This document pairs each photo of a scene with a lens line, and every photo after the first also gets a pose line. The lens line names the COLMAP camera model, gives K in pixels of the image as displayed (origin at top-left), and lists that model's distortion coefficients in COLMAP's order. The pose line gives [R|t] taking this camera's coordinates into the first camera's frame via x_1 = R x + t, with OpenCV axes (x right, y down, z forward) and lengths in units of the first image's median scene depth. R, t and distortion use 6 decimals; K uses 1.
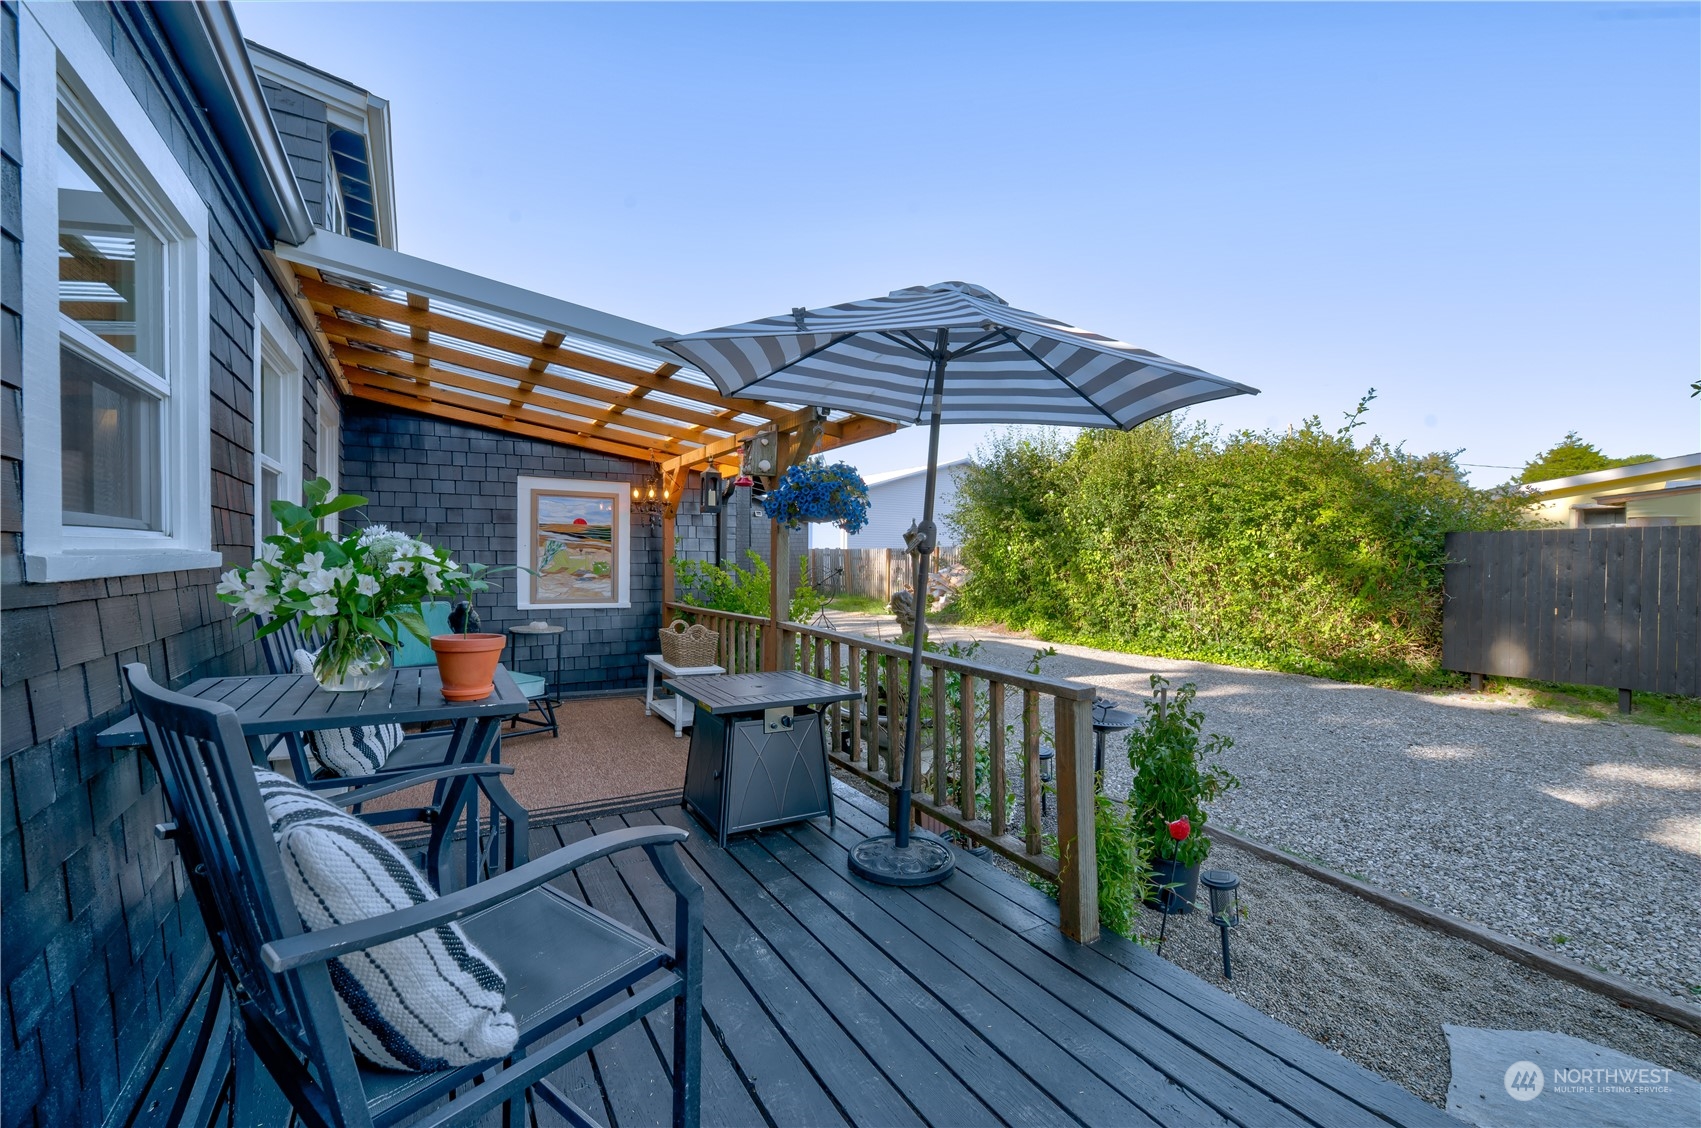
lens RADIAL K [[721.8, 0, 854.8], [0, 721.8, 568.9], [0, 0, 1]] dist [0.002432, 0.000404]
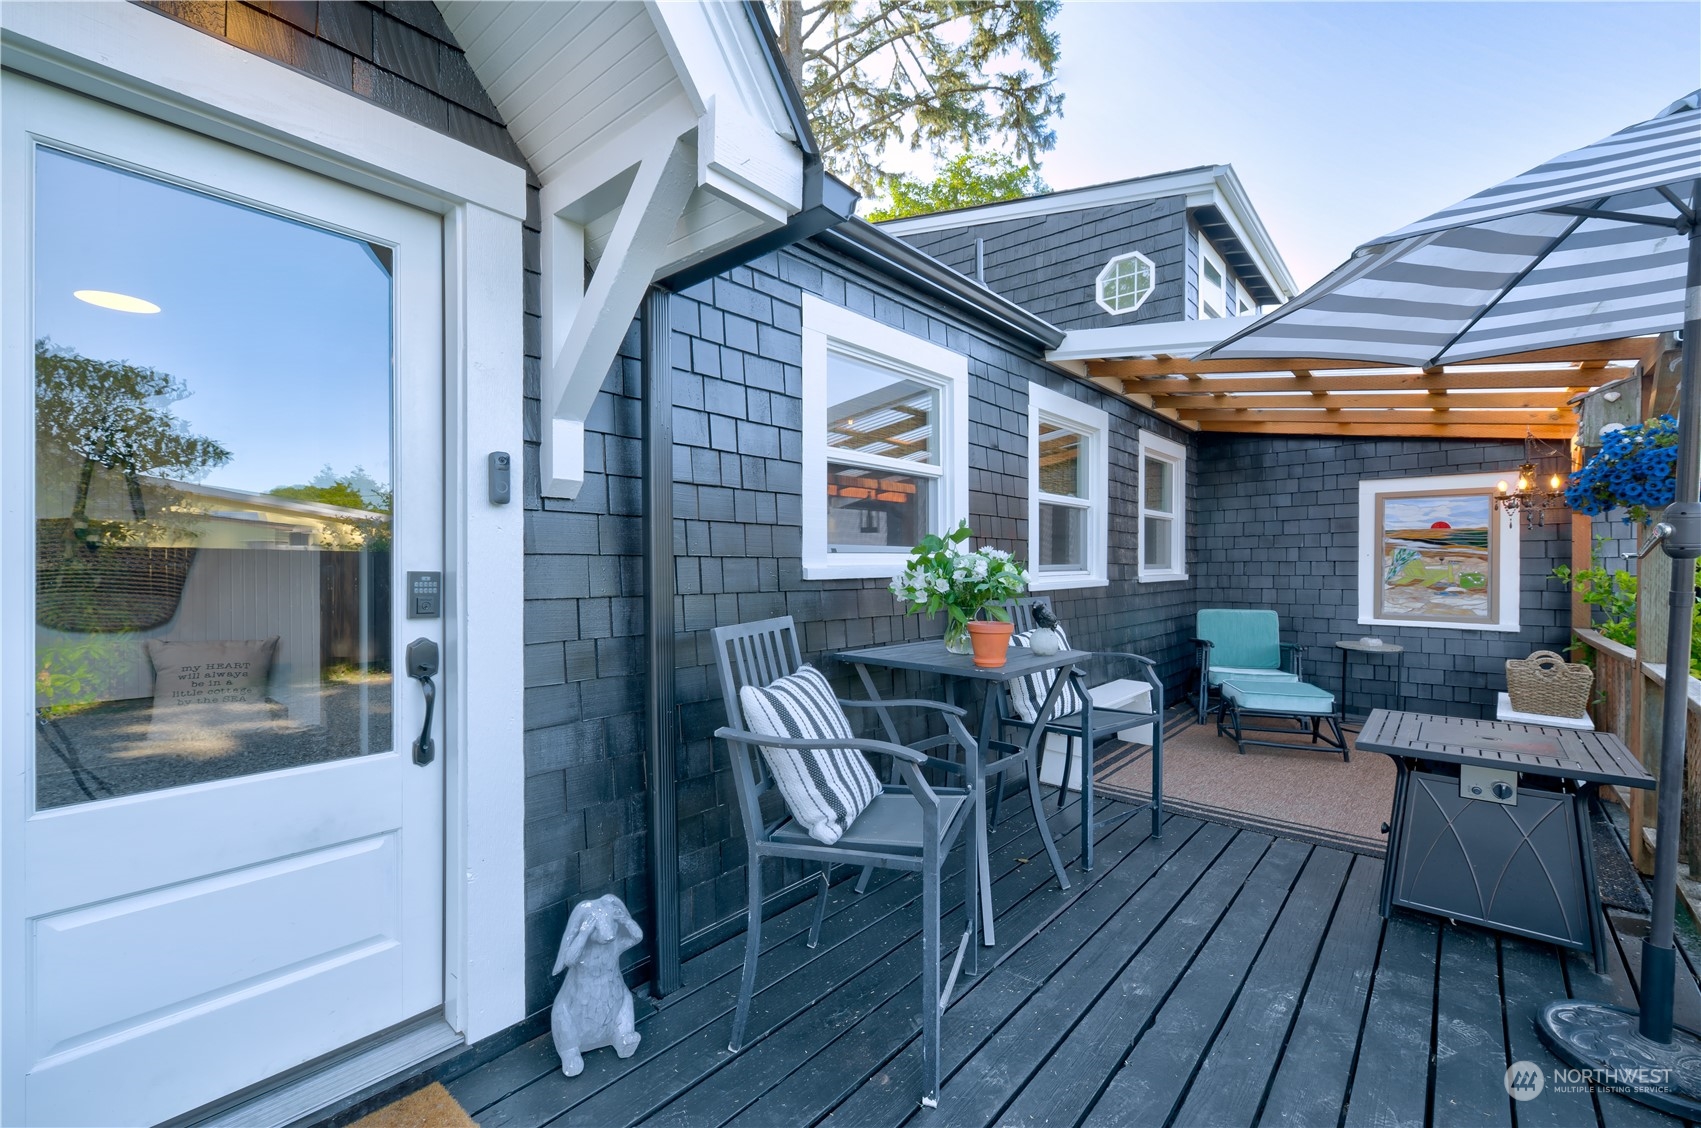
lens RADIAL K [[721.8, 0, 854.8], [0, 721.8, 568.9], [0, 0, 1]] dist [0.002432, 0.000404]
pose [[0.334790, -0.003340, -0.942287, 0.200589], [-0.011829, 0.999900, -0.007747, 0.000293], [0.942218, 0.013740, 0.334717, 0.073860]]
